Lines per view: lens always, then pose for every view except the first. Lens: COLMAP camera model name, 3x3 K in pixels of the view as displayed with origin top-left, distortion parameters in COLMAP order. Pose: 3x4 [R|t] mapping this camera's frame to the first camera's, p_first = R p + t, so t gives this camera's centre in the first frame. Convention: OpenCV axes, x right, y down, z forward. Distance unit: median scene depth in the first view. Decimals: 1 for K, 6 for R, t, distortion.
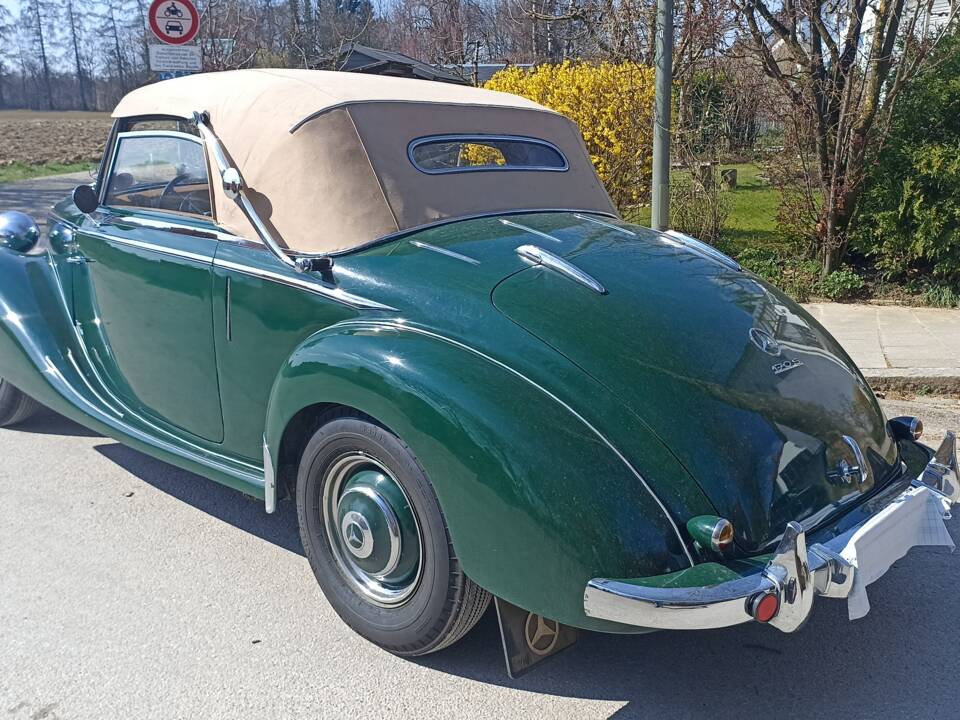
lens RADIAL K [[937.4, 0, 480.0], [0, 937.4, 360.0], [0, 0, 1]] dist [0.089838, -0.118938]
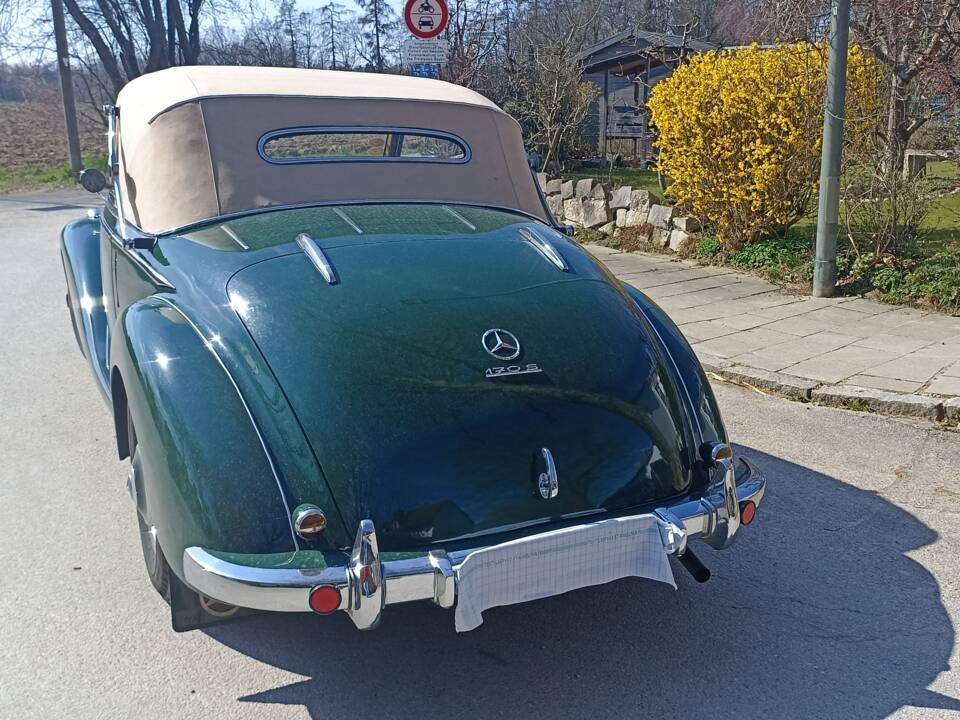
lens RADIAL K [[937.4, 0, 480.0], [0, 937.4, 360.0], [0, 0, 1]] dist [0.089838, -0.118938]
pose [[0.937706, 0.086133, -0.336584, 0.567421], [-0.081448, 0.996283, 0.028042, -0.026624], [0.337749, 0.001119, 0.941236, 0.077115]]
